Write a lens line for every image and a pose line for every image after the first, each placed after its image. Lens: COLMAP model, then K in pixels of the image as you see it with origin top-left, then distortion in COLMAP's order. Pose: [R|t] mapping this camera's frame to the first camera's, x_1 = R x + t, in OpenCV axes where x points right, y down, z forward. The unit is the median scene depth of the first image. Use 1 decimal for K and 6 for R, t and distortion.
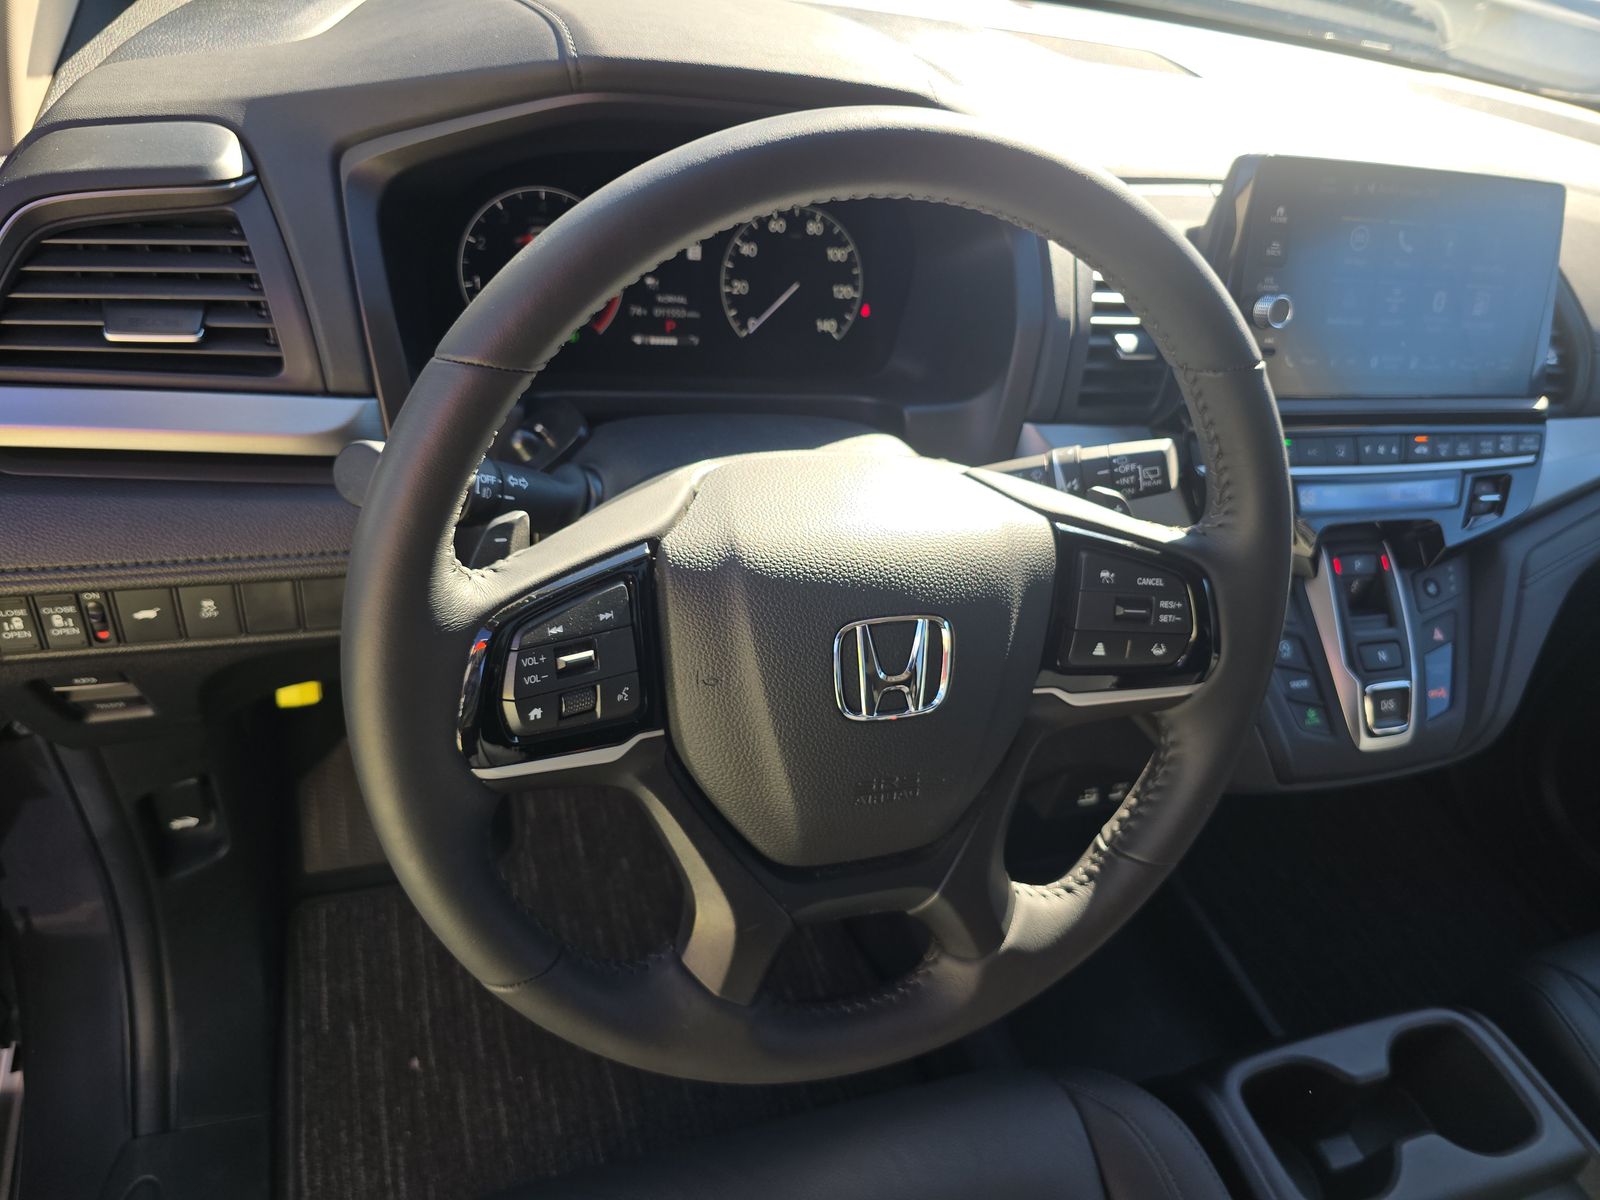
lens RADIAL K [[1096.6, 0, 800.0], [0, 1096.6, 600.0], [0, 0, 1]] dist [0.005515, -0.042415]
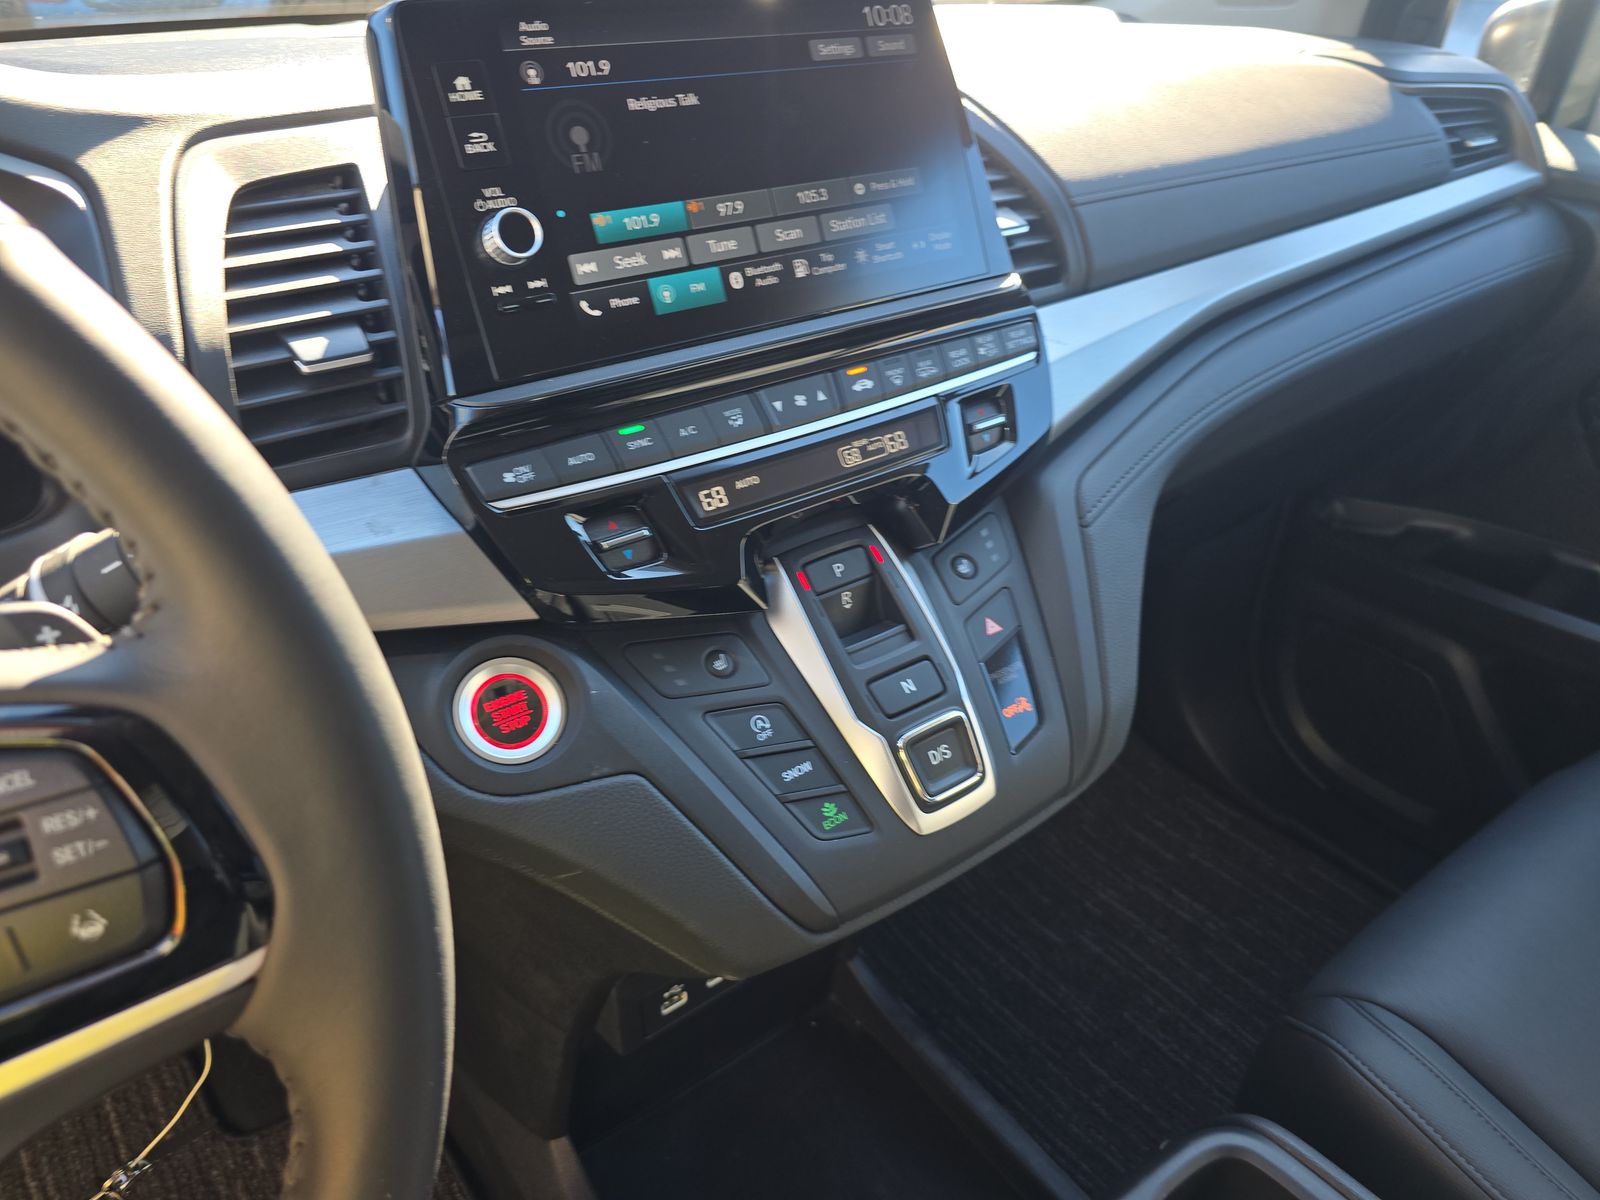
lens RADIAL K [[1096.6, 0, 800.0], [0, 1096.6, 600.0], [0, 0, 1]] dist [0.005515, -0.042415]
pose [[0.933637, -0.311836, 0.176294, 0.356537], [0.329872, 0.940306, -0.083721, 0.034423], [-0.139664, 0.136319, 0.980771, 0.333999]]
